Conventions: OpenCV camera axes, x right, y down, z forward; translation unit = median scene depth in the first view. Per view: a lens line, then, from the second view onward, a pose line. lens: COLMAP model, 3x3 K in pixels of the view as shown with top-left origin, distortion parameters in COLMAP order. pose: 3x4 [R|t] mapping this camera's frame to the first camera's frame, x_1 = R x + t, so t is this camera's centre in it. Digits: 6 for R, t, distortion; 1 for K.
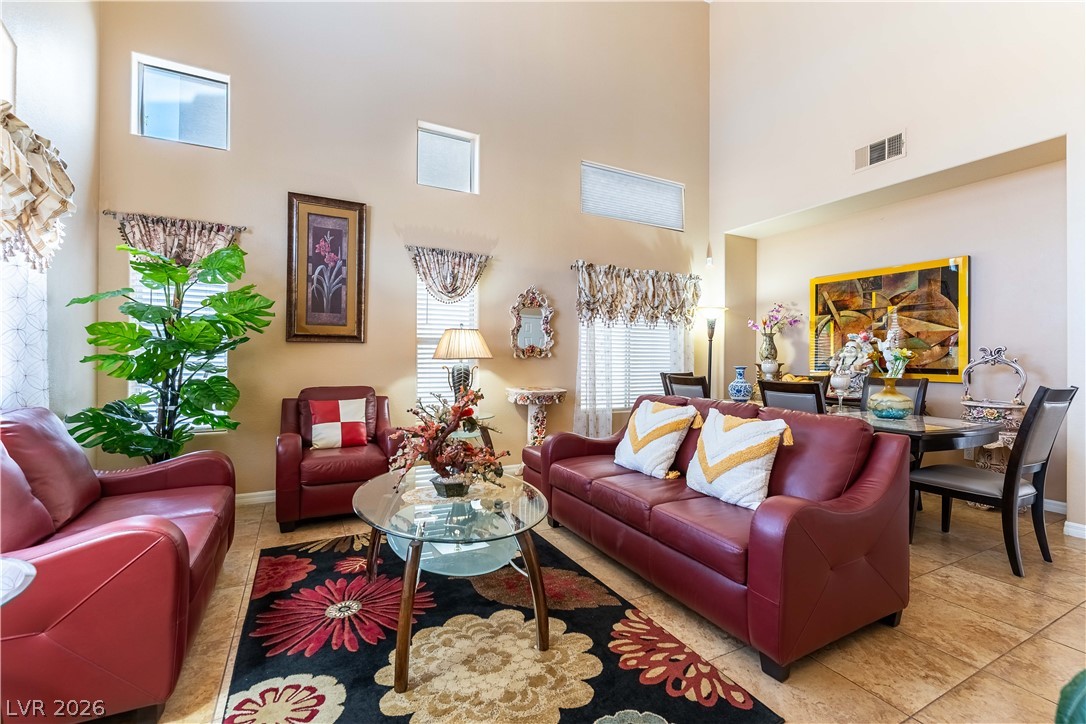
lens RADIAL K [[478.5, 0, 541.6], [0, 478.5, 359.3], [0, 0, 1]] dist [-0.002366, -0.001528]
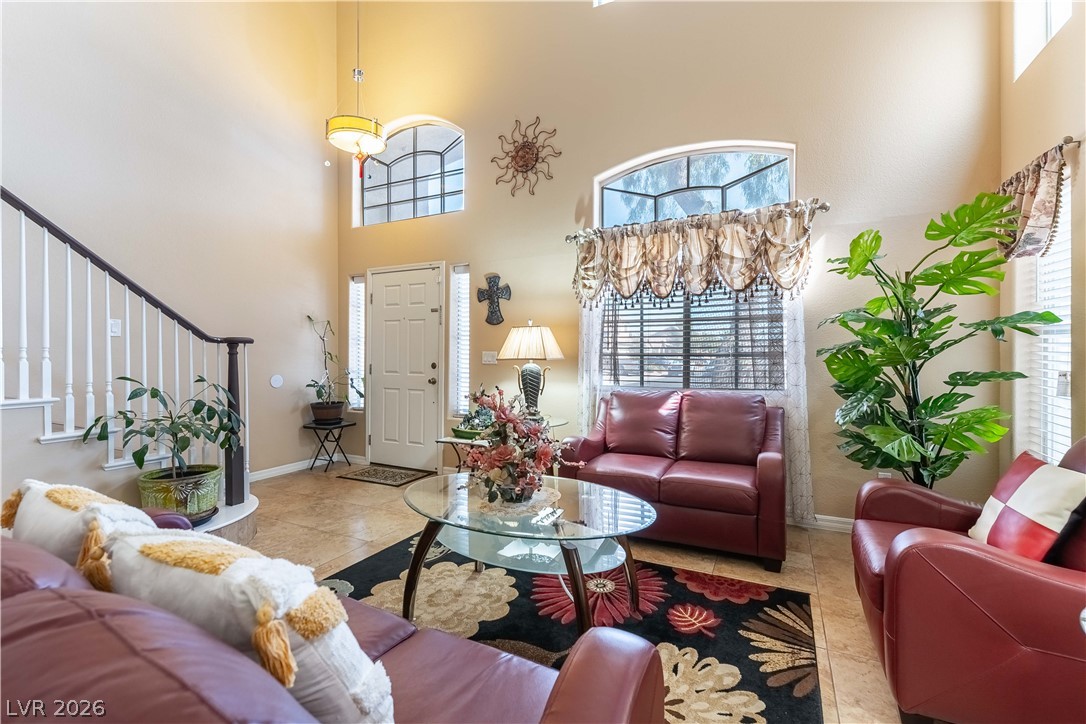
lens RADIAL K [[478.5, 0, 537.5], [0, 478.5, 359.3], [0, 0, 1]] dist [-0.002366, -0.001528]
pose [[-0.819251, -0.003197, -0.573426, 0.285056], [-0.006098, 0.999976, 0.003138, -0.003856], [0.573402, 0.006067, -0.819252, 1.506612]]
